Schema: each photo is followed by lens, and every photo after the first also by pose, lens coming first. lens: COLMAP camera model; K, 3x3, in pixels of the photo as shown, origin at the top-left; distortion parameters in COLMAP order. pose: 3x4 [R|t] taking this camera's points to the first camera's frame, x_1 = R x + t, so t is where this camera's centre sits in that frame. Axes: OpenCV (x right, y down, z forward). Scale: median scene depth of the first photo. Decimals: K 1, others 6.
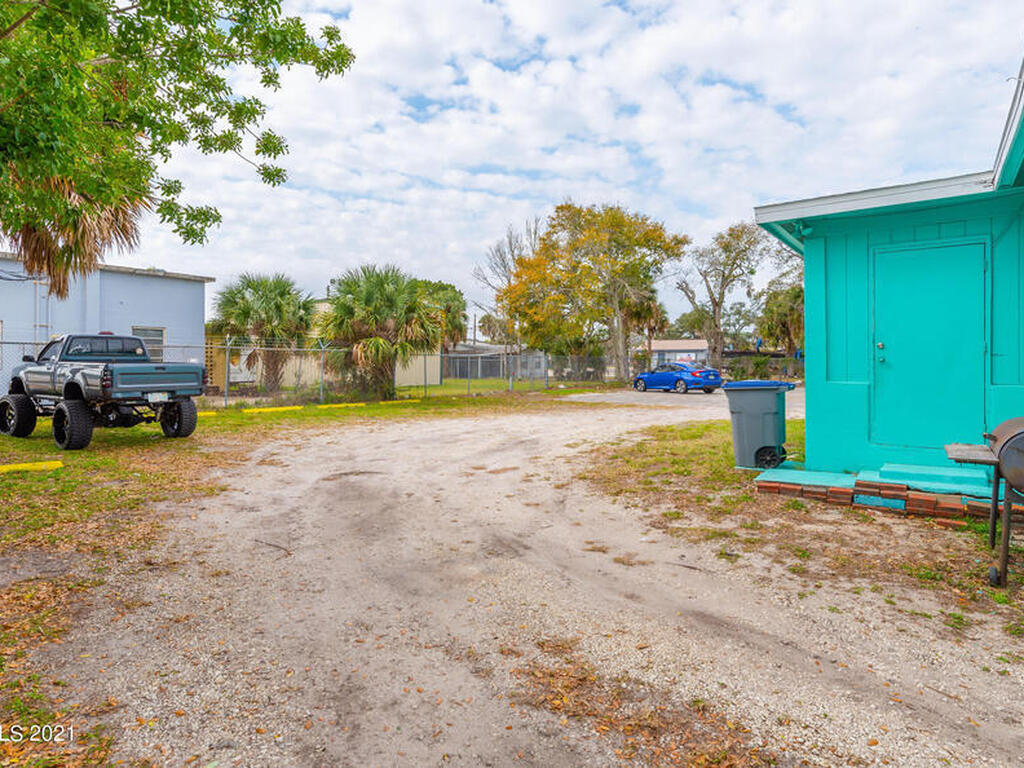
lens RADIAL K [[579.0, 0, 533.9], [0, 579.0, 356.7], [0, 0, 1]] dist [0.002588, -0.000608]
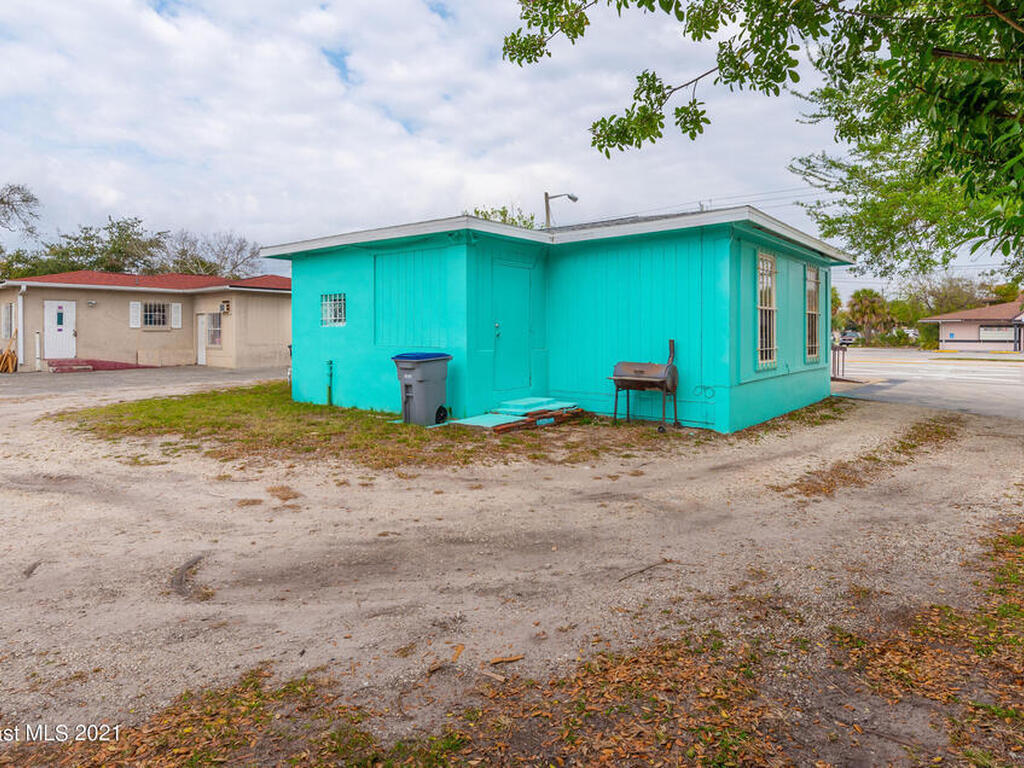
lens RADIAL K [[579.0, 0, 533.9], [0, 579.0, 356.7], [0, 0, 1]] dist [0.002588, -0.000608]
pose [[0.065971, -0.041661, 0.996951, -1.197633], [-0.008689, 0.999066, 0.042324, -0.005378], [-0.997784, -0.011455, 0.065547, 1.059464]]
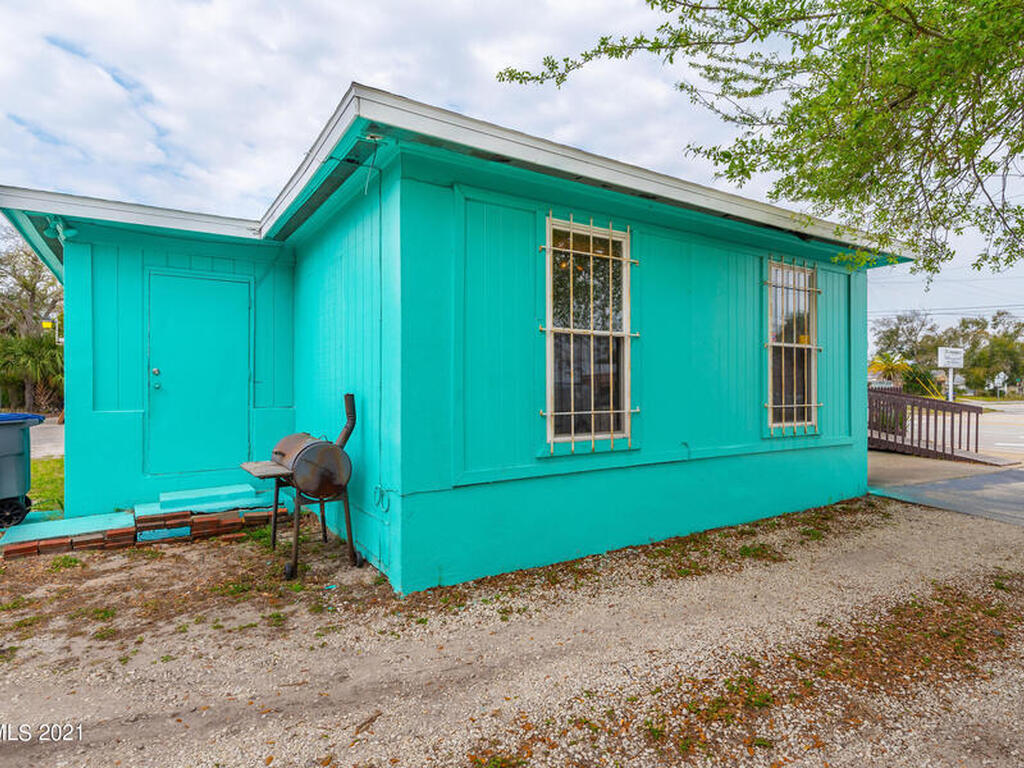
lens RADIAL K [[590.8, 0, 512.0], [0, 590.8, 384.0], [0, 0, 1]] dist [0.002685, -0.000424]
pose [[0.350023, 0.003470, 0.936735, -0.144688], [-0.006436, 0.999978, -0.001299, -0.001187], [-0.936719, -0.005574, 0.350038, 0.137024]]
